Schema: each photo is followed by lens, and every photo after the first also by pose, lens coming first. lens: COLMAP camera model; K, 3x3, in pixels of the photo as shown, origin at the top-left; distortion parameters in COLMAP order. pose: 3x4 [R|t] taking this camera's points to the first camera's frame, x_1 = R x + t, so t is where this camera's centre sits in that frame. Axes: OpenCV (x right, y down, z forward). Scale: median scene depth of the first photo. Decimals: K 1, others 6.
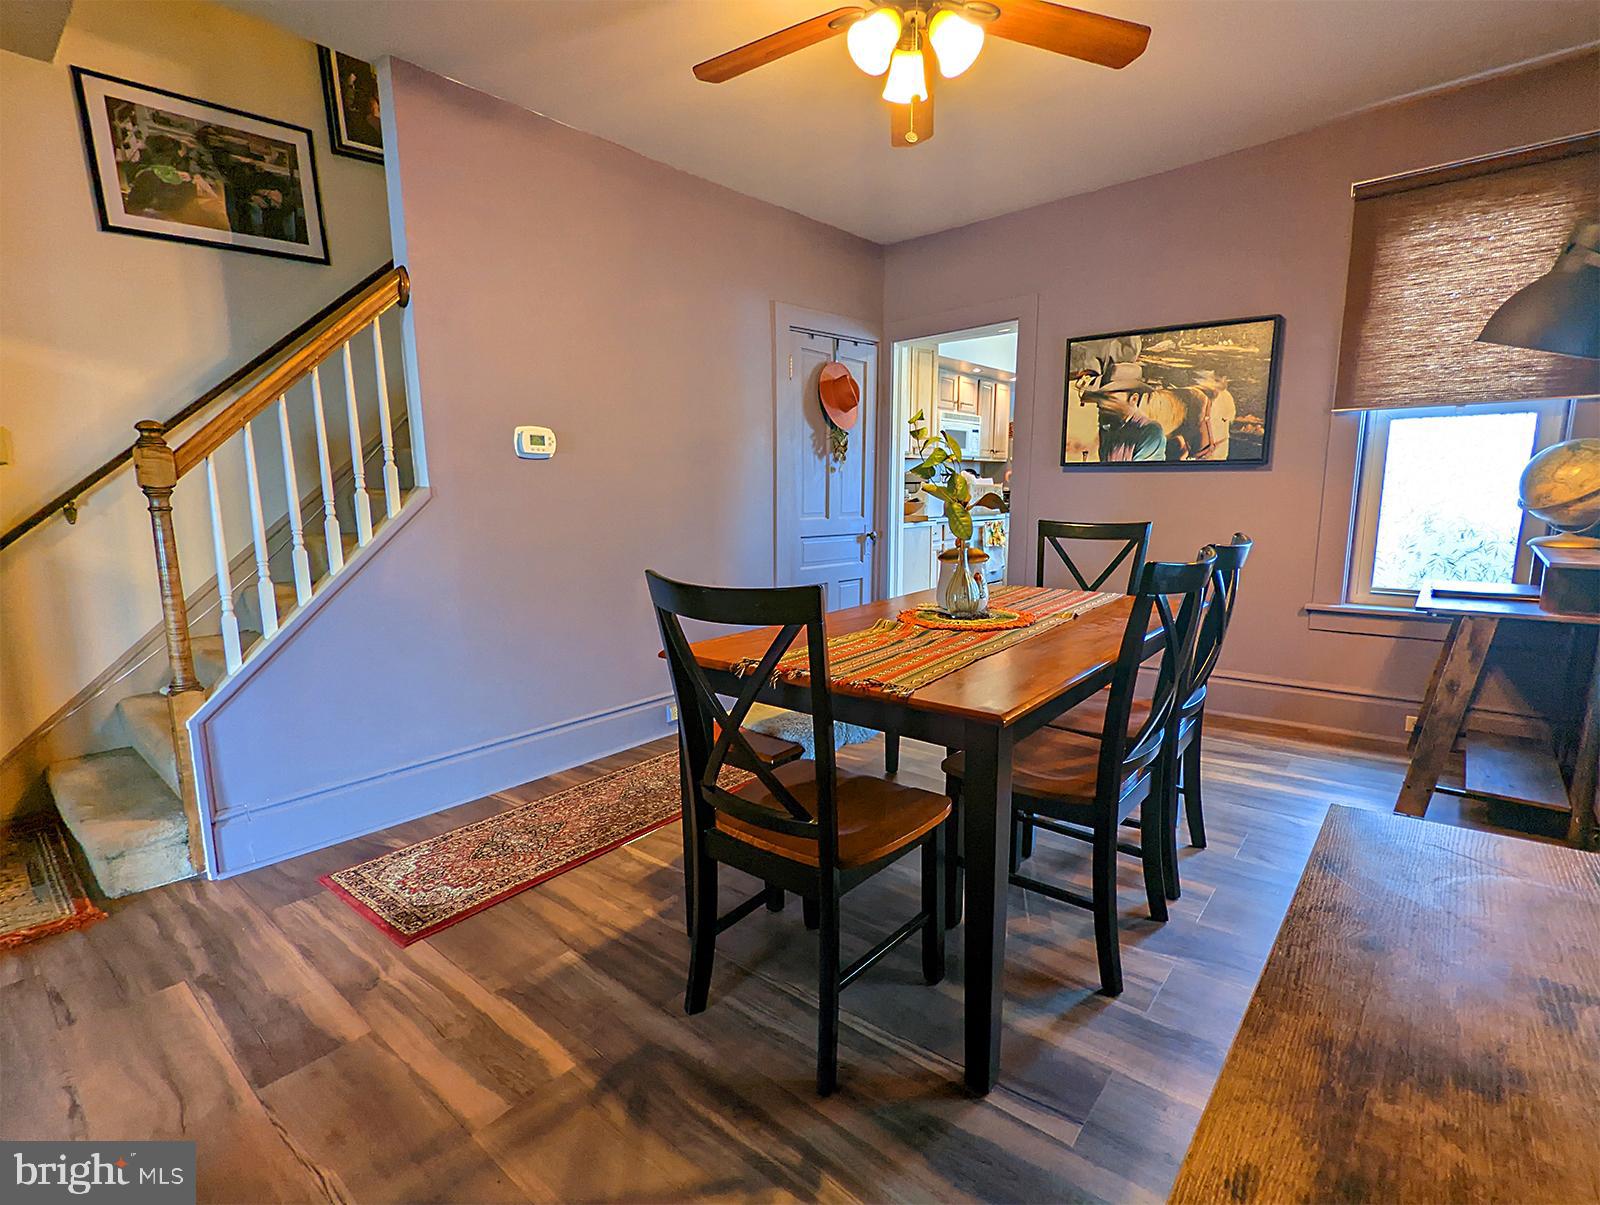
lens RADIAL K [[751.6, 0, 804.0], [0, 751.6, 598.3], [0, 0, 1]] dist [-0.004651, 0.000195]
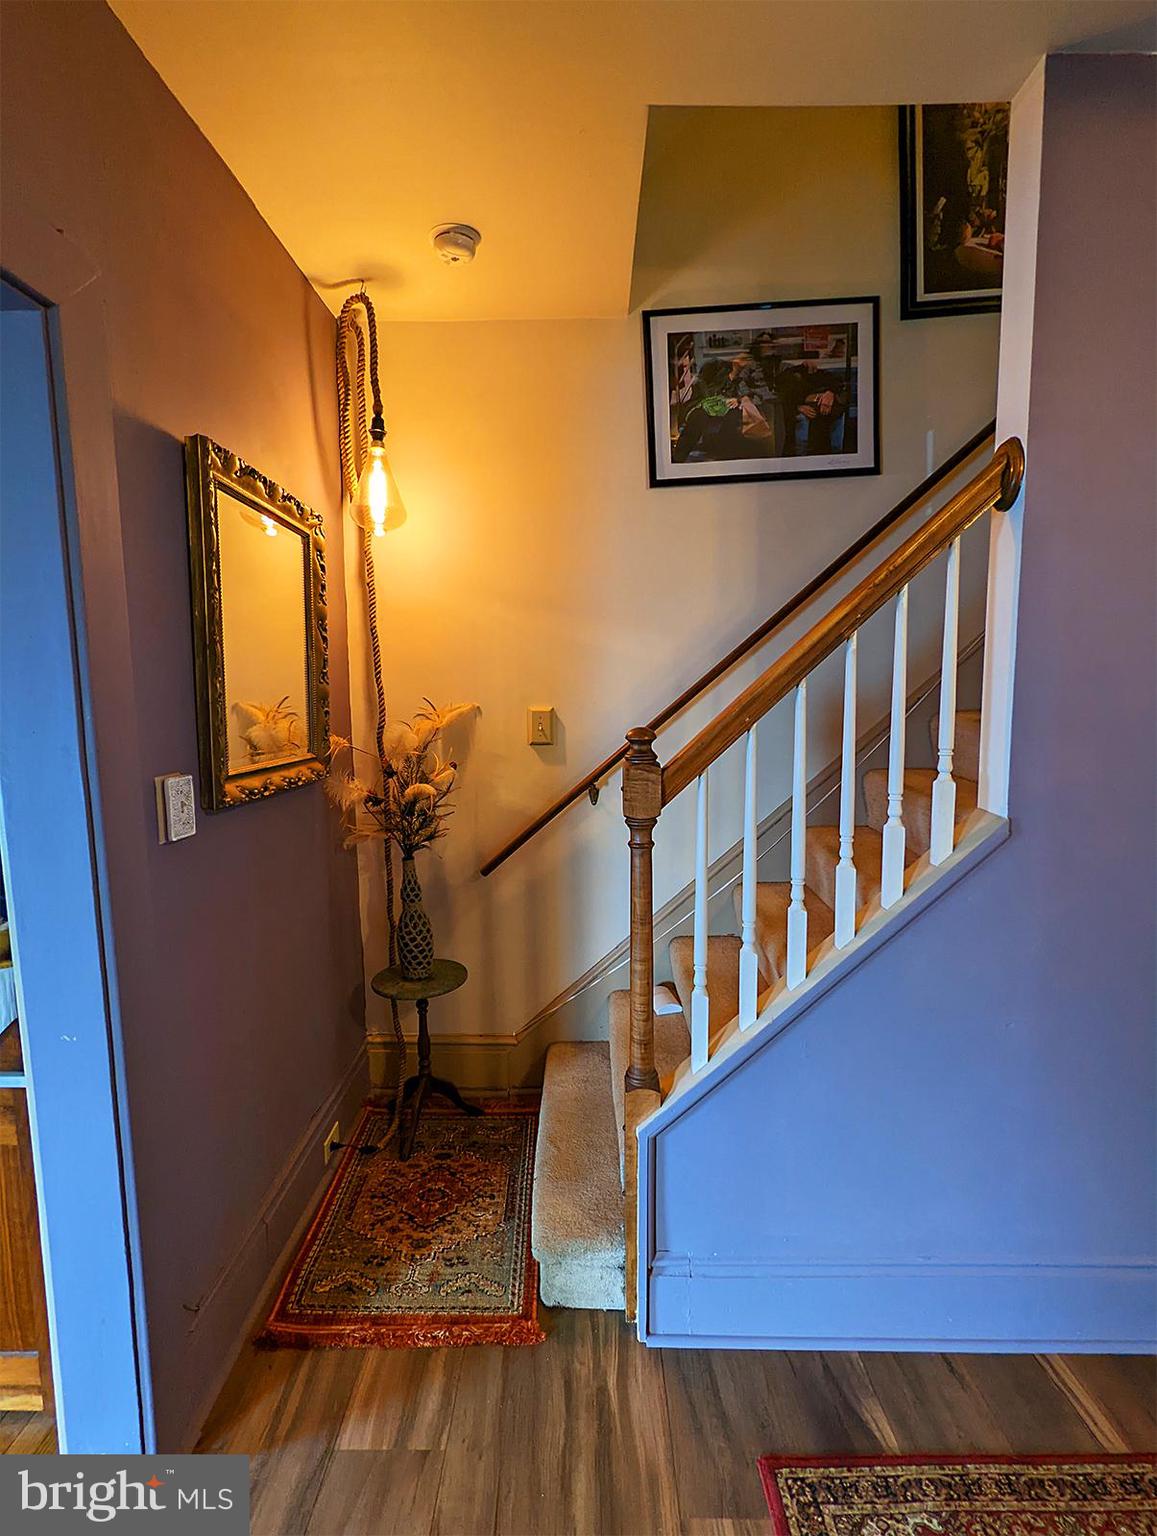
lens RADIAL K [[721.5, 0, 578.6], [0, 721.5, 773.8], [0, 0, 1]] dist [-0.004651, 0.000195]
pose [[0.629903, 0.093104, -0.771073, -0.288634], [-0.111724, 0.993326, 0.028671, -0.163035], [0.768596, 0.068088, 0.636101, 0.400665]]
